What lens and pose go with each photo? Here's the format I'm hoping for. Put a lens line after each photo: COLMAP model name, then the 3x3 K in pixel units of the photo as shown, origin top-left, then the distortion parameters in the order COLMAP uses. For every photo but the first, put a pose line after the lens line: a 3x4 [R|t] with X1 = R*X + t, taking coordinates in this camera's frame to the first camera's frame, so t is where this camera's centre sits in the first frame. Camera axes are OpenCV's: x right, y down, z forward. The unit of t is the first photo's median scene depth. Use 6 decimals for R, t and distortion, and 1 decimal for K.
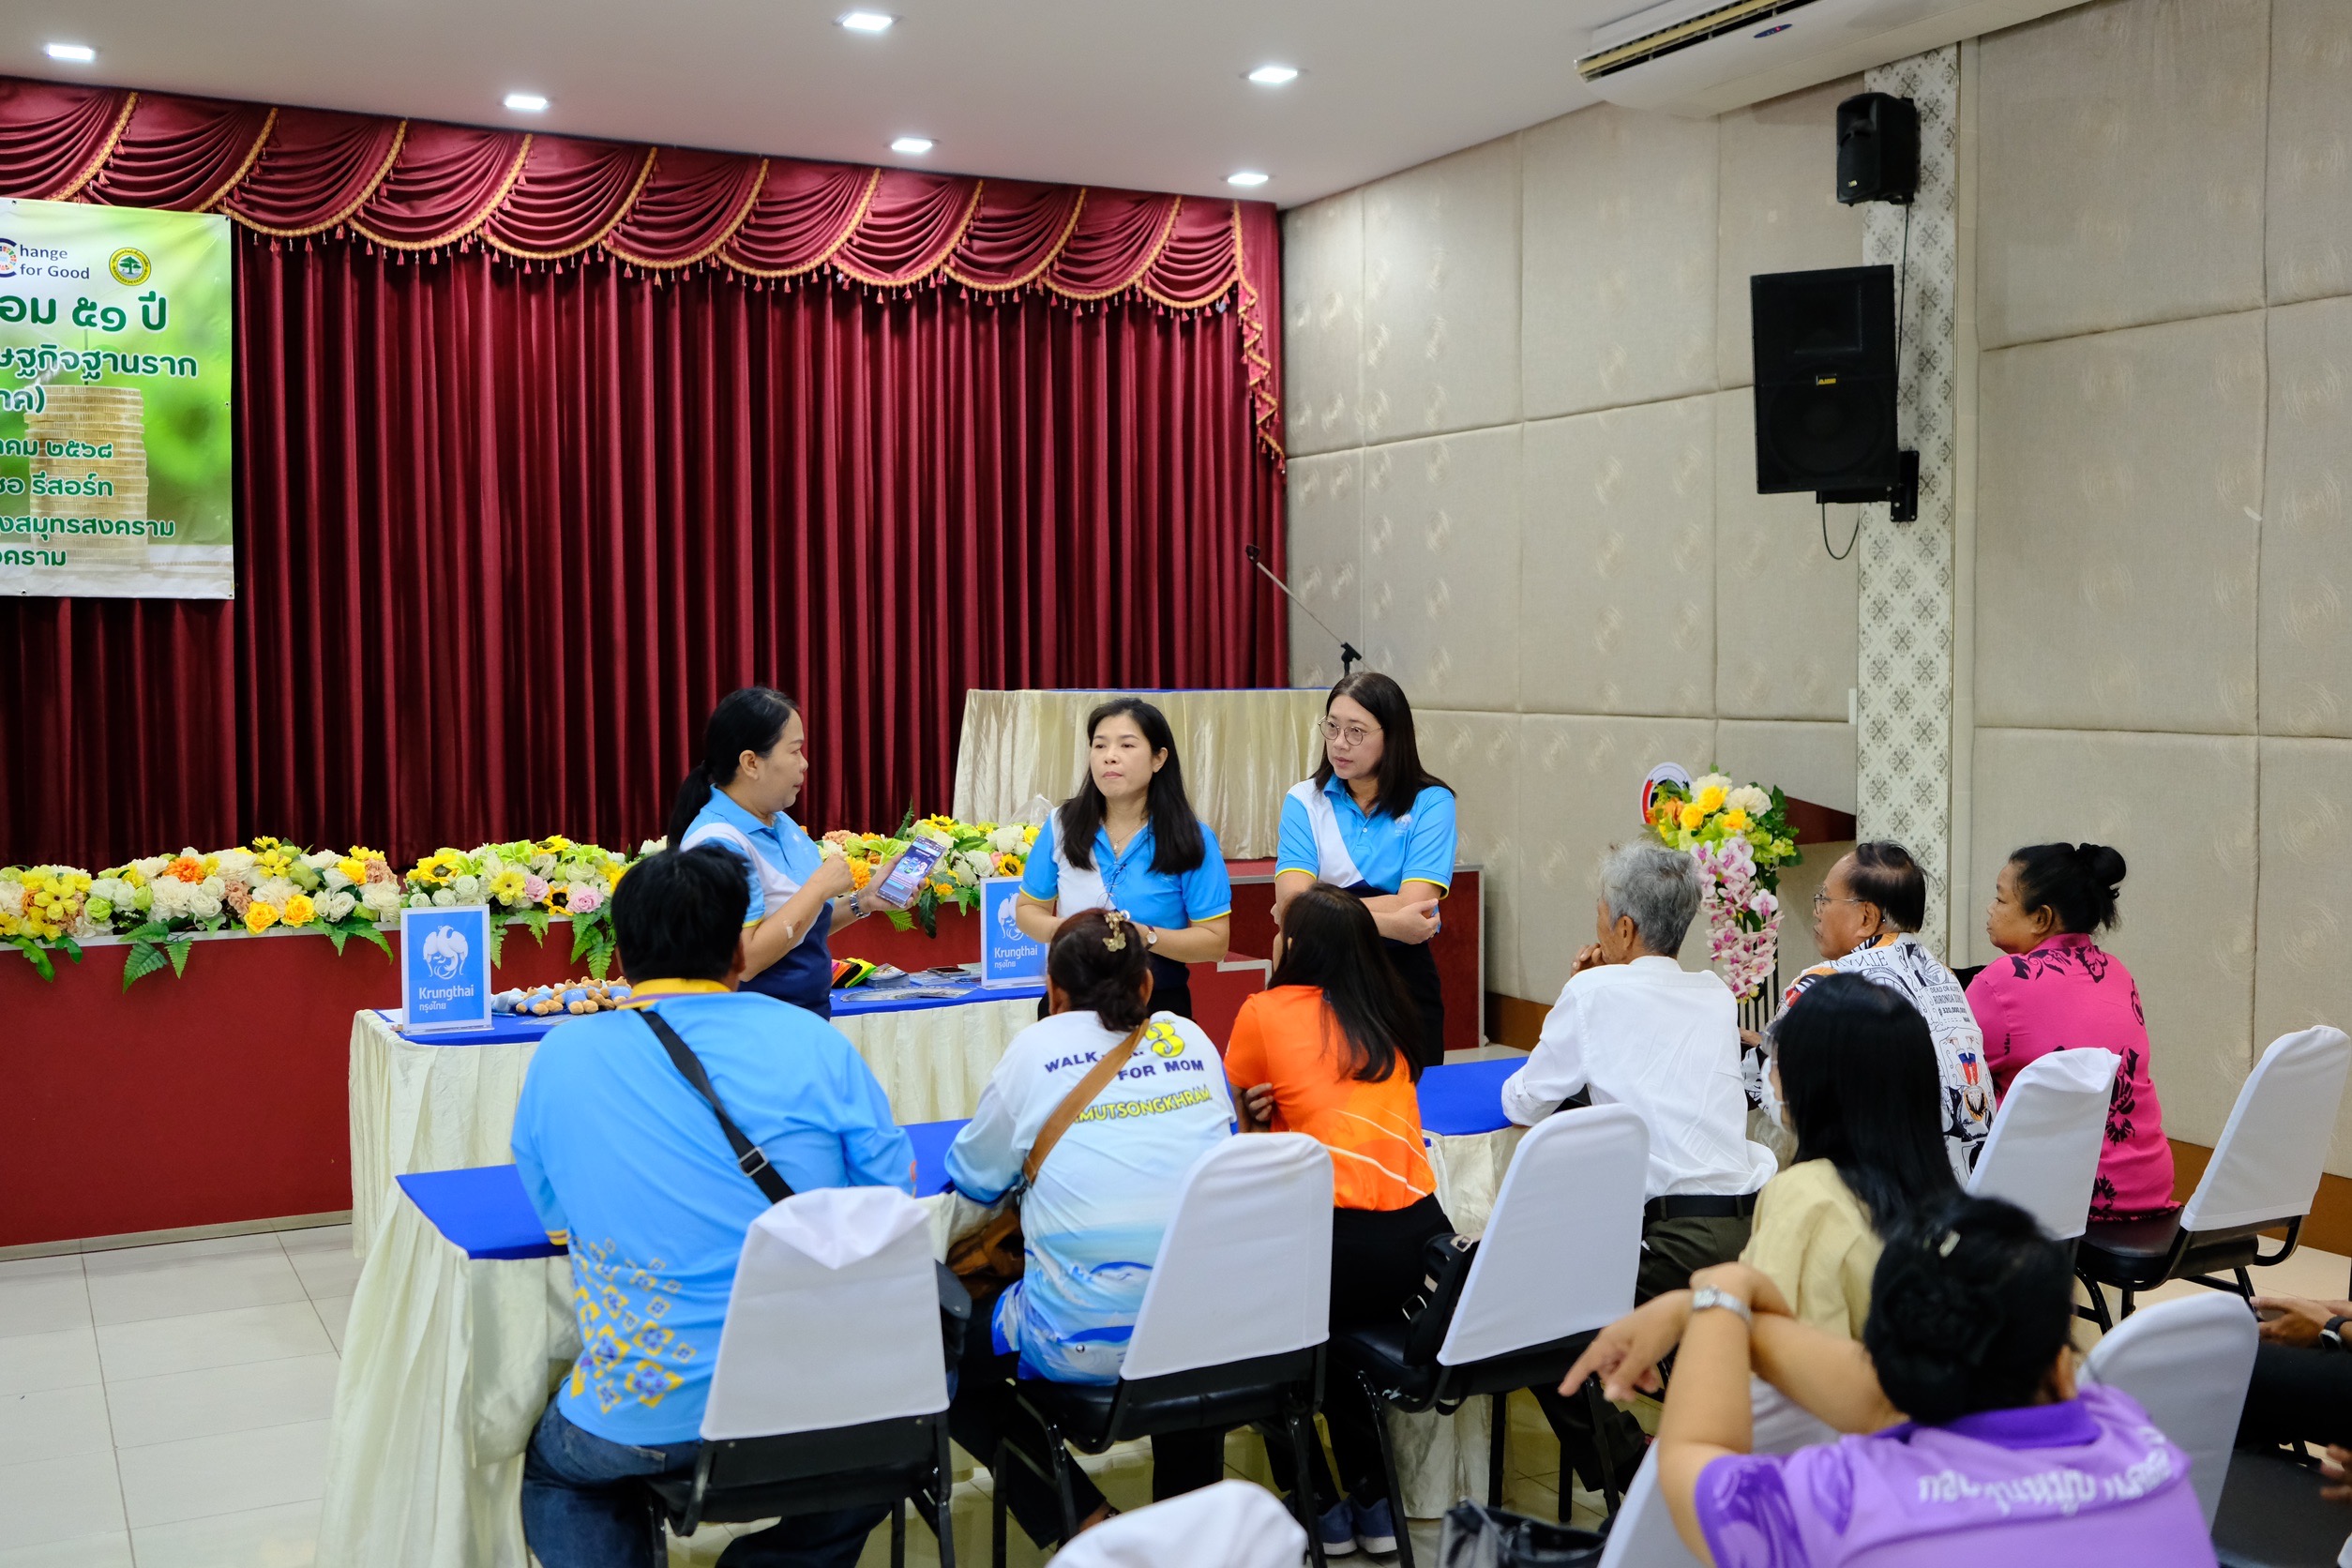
lens RADIAL K [[2331.0, 0, 1188.1], [0, 2331.0, 785.8], [0, 0, 1]] dist [0.001388, 0.000000]
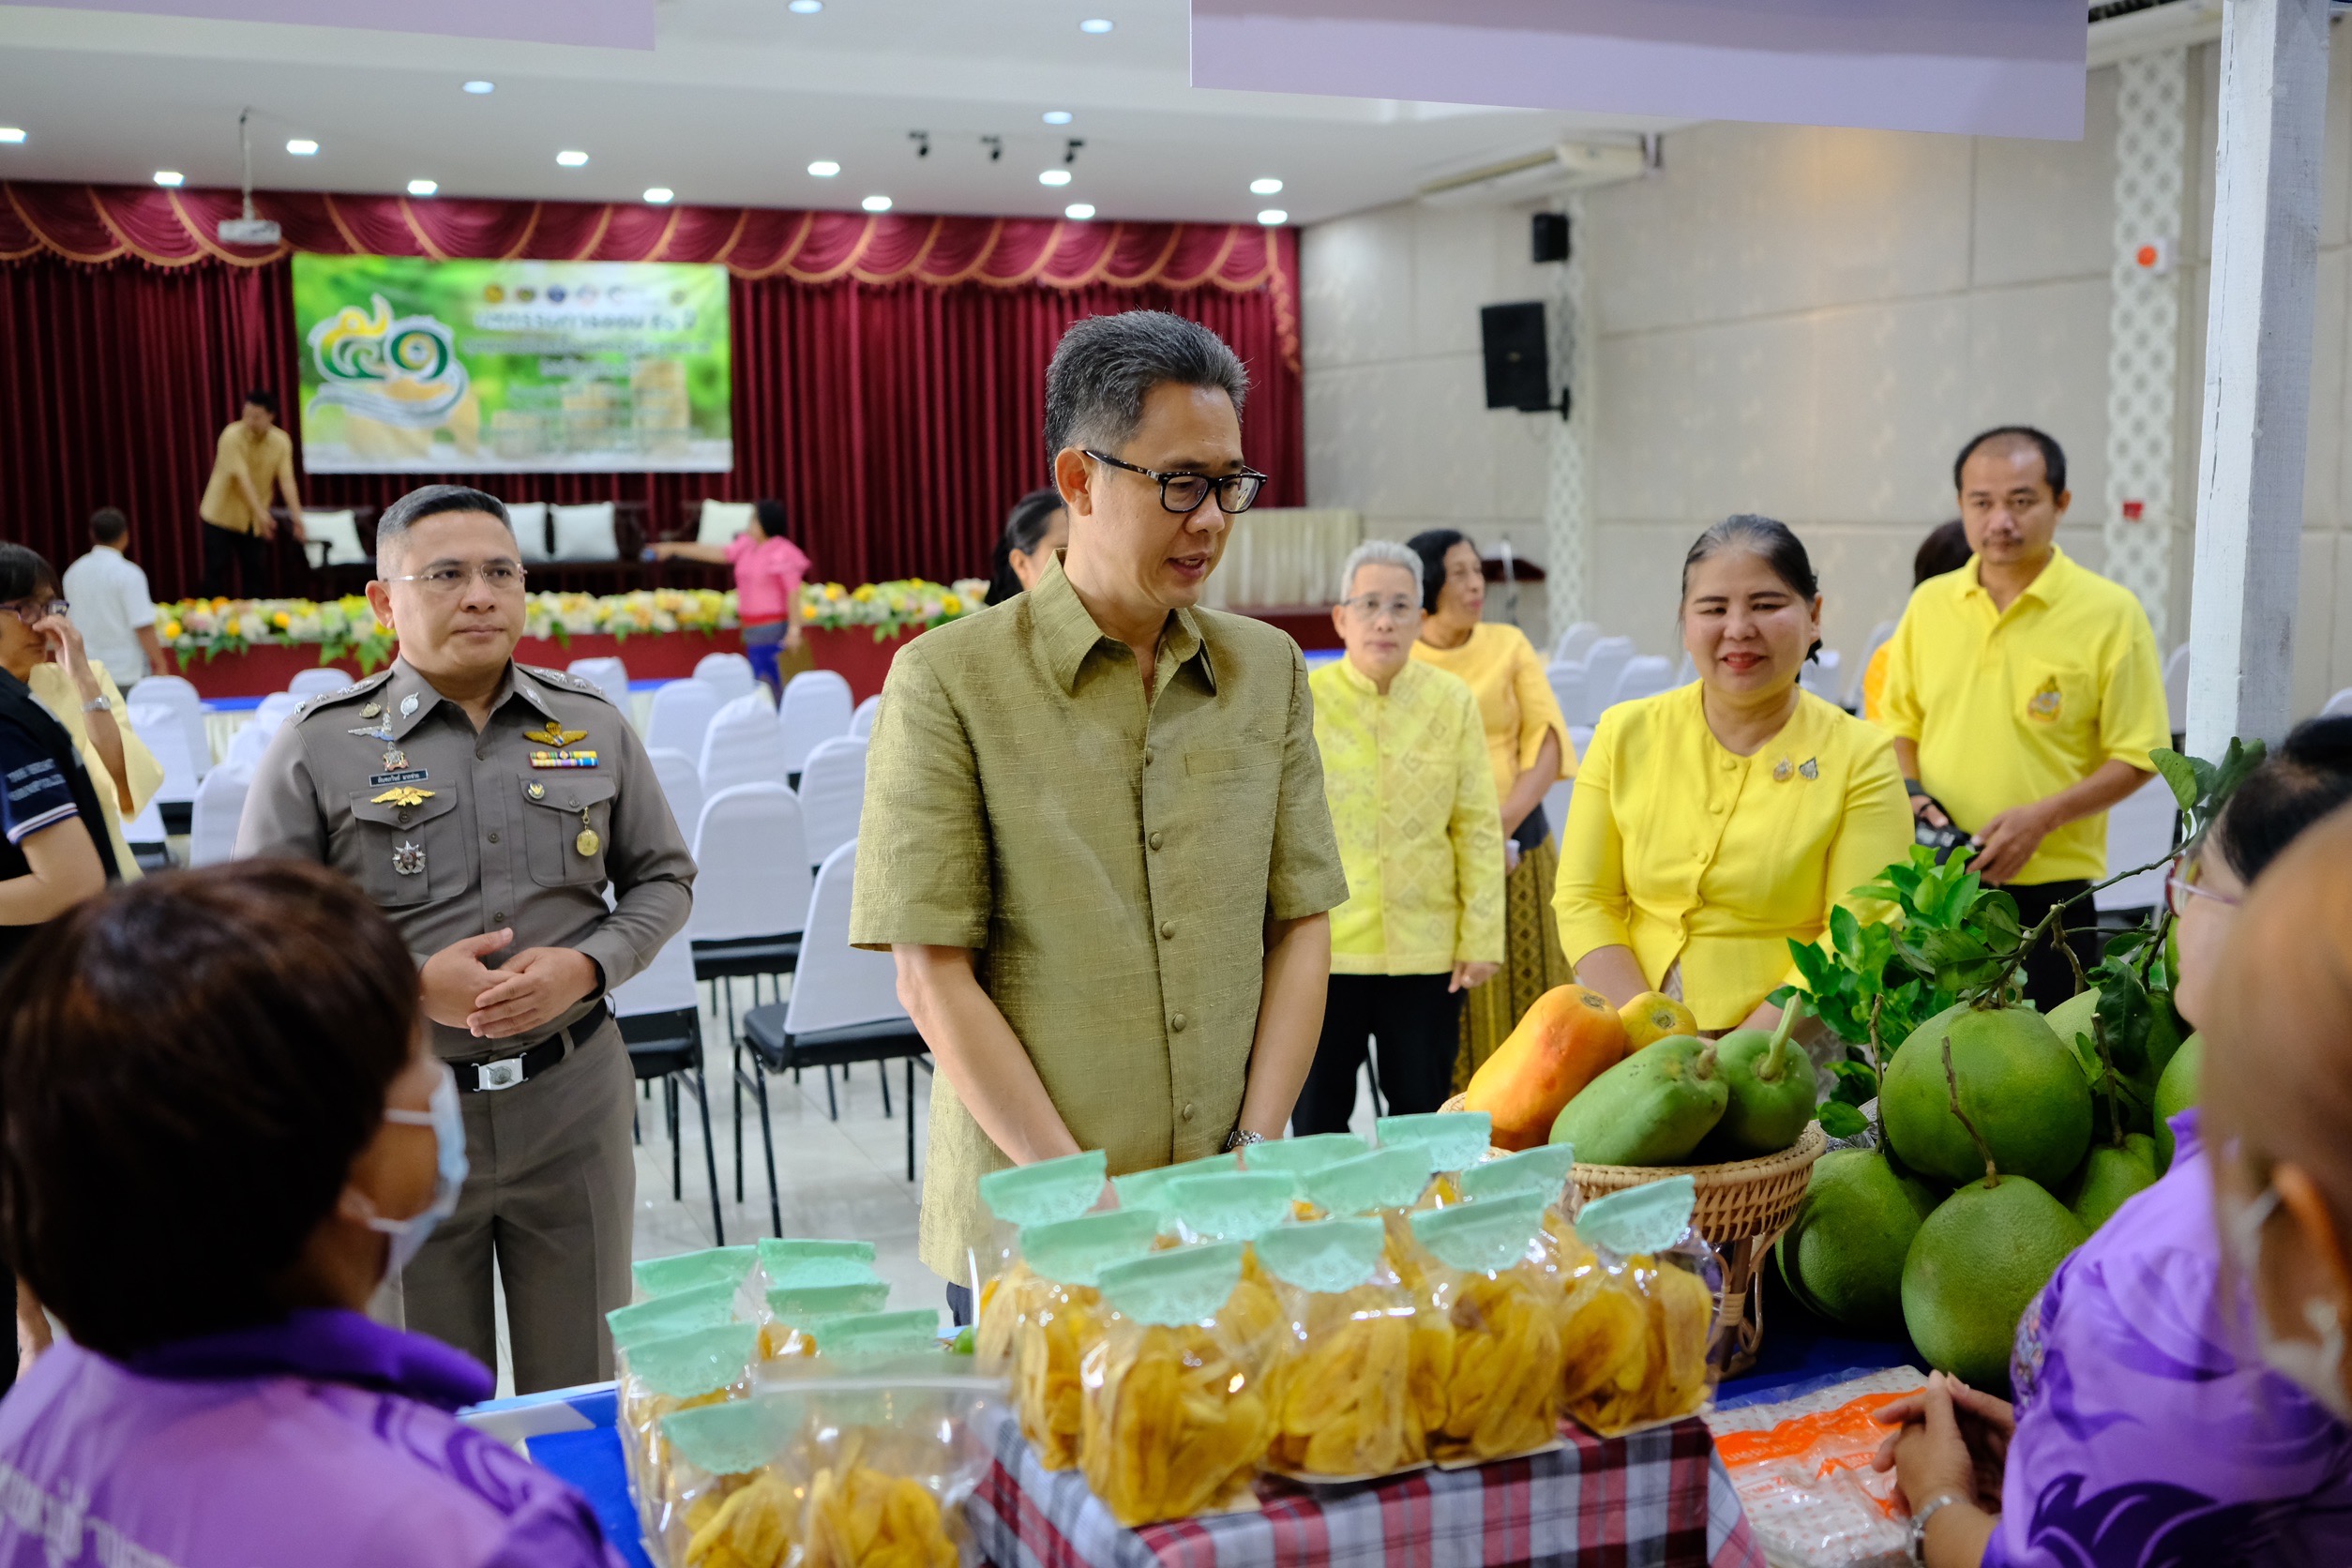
lens RADIAL K [[2371.2, 0, 1188.0], [0, 2371.2, 782.9], [0, 0, 1]] dist [-0.003945, 0.000000]
pose [[0.996313, -0.002578, -0.085753, 0.133916], [0.008450, 0.997637, 0.068188, 0.048436], [0.085375, -0.068661, 0.993980, -0.942723]]
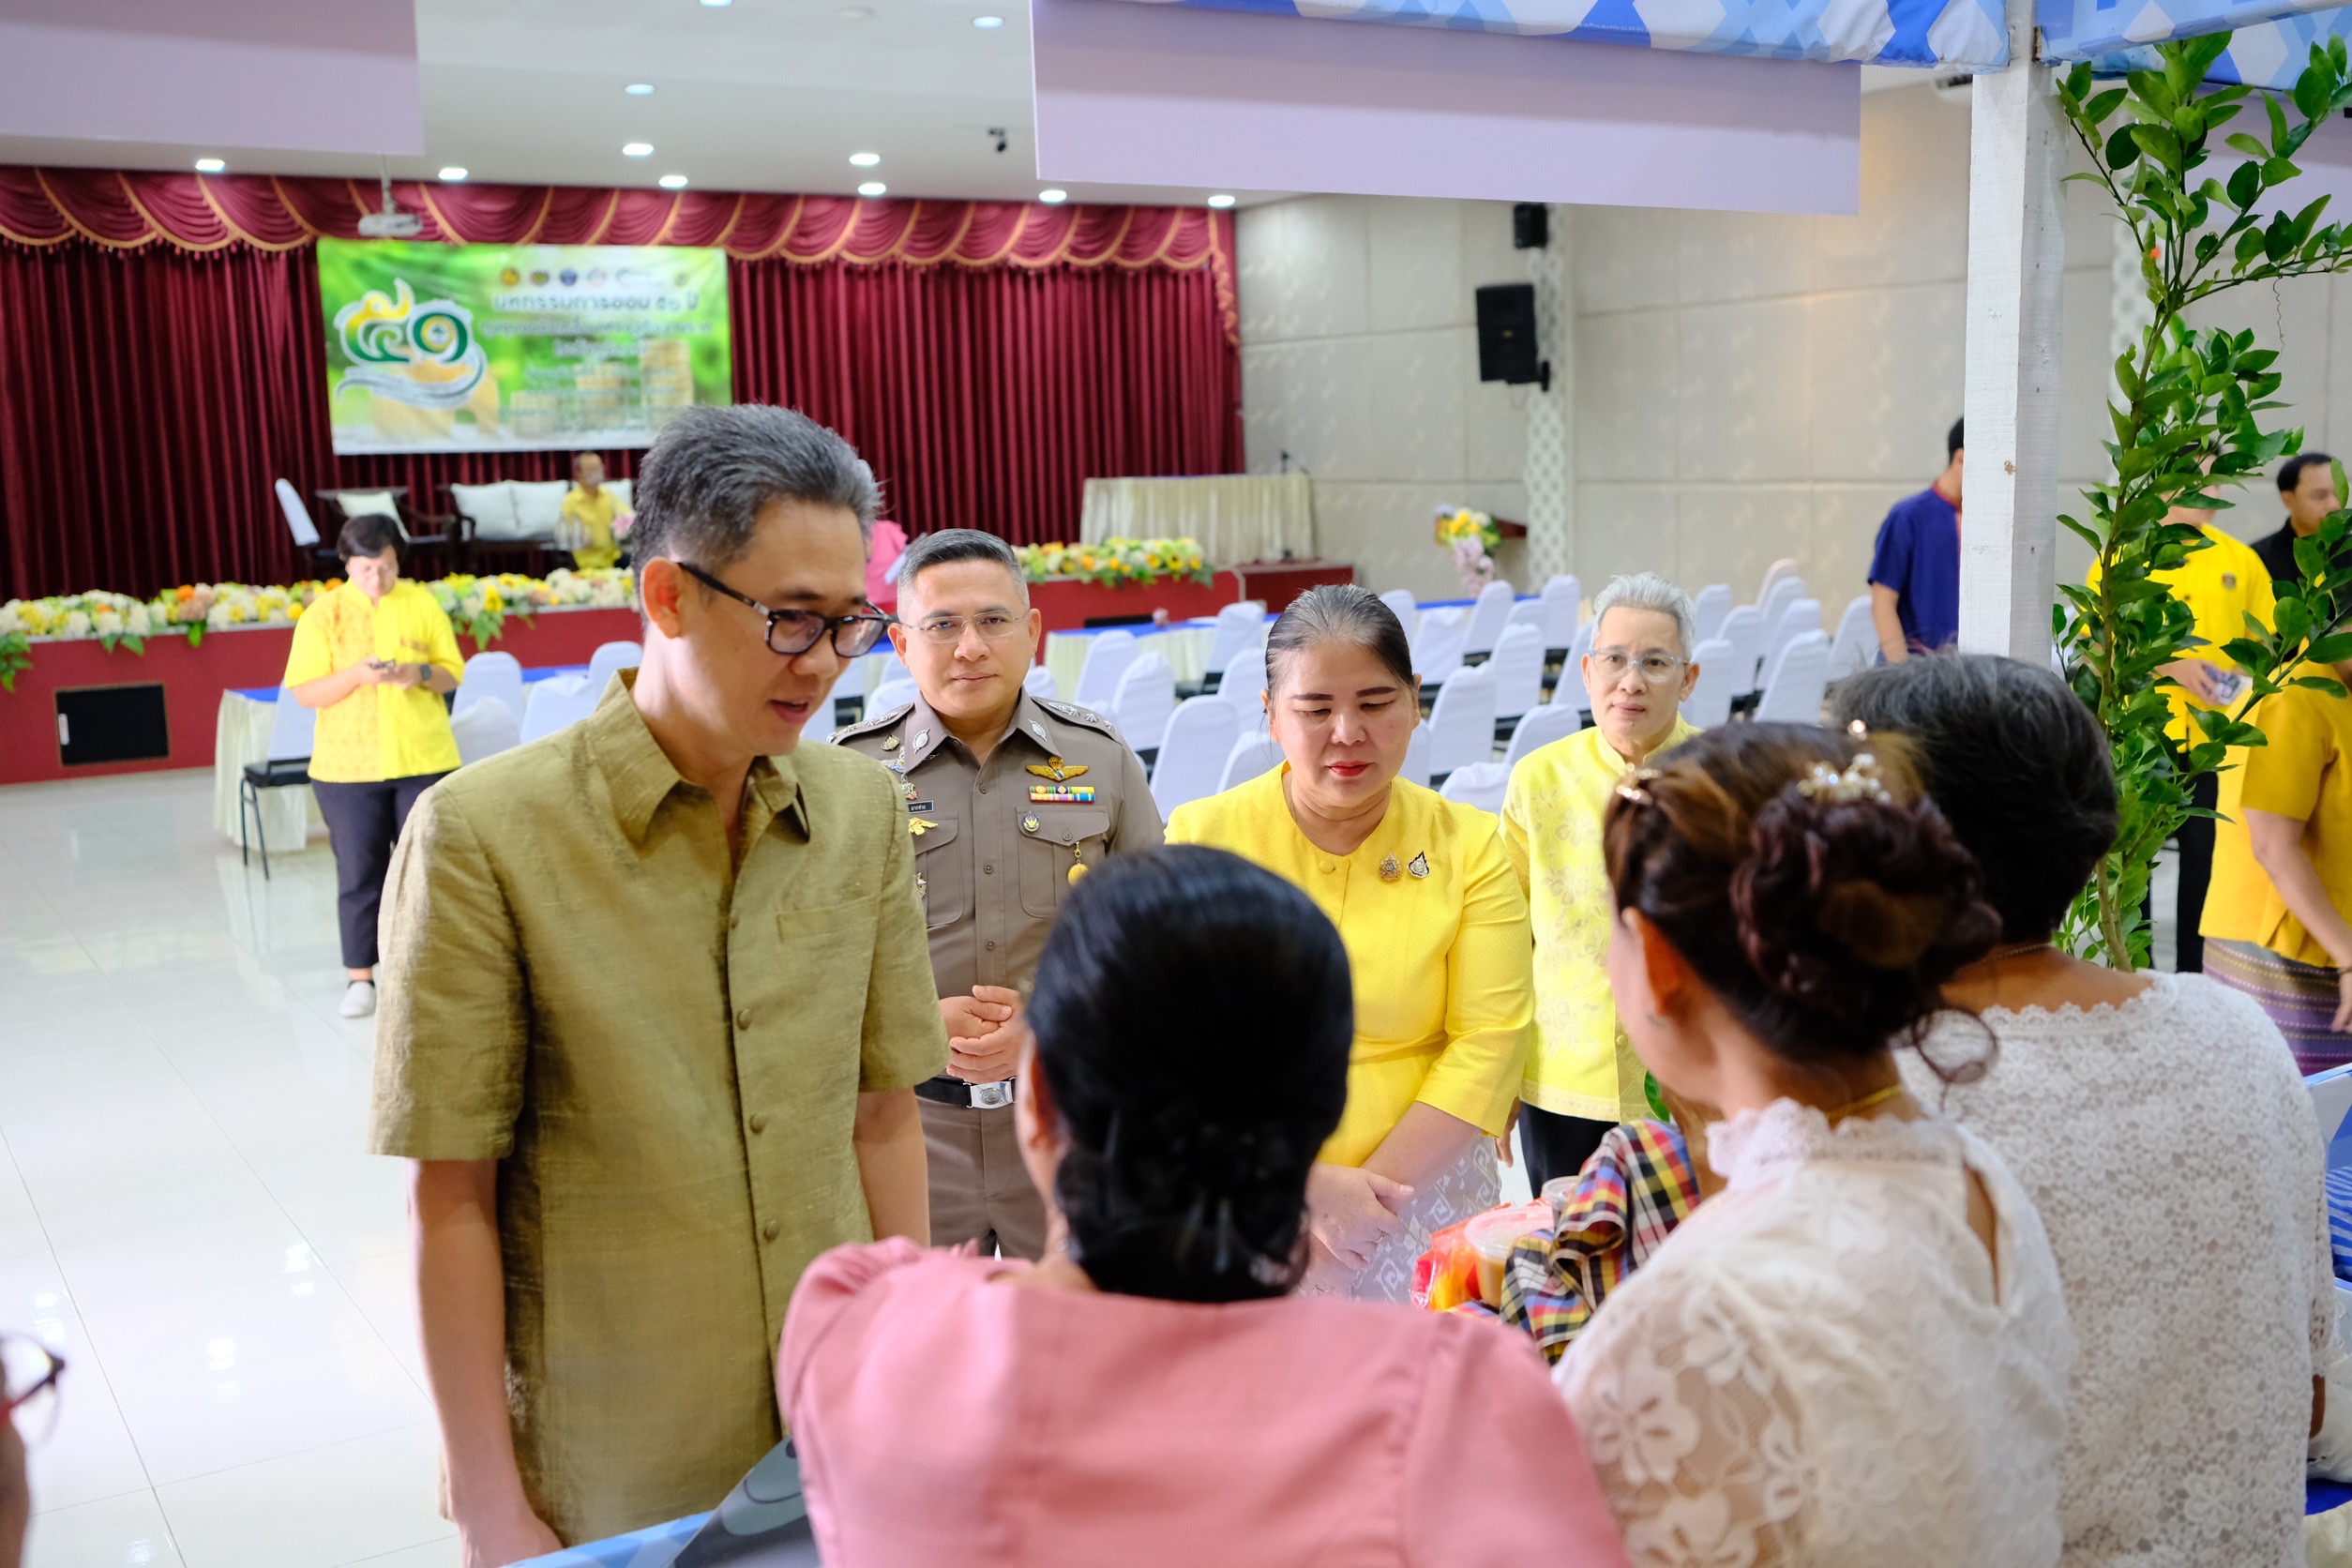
lens RADIAL K [[2371.2, 0, 1176.1], [0, 2371.2, 790.3], [0, 0, 1]] dist [-0.003945, 0.000000]
pose [[0.996633, -0.037835, 0.072742, -0.195552], [0.031063, 0.995268, 0.092066, 0.040362], [-0.075882, -0.089497, 0.993092, -1.094801]]
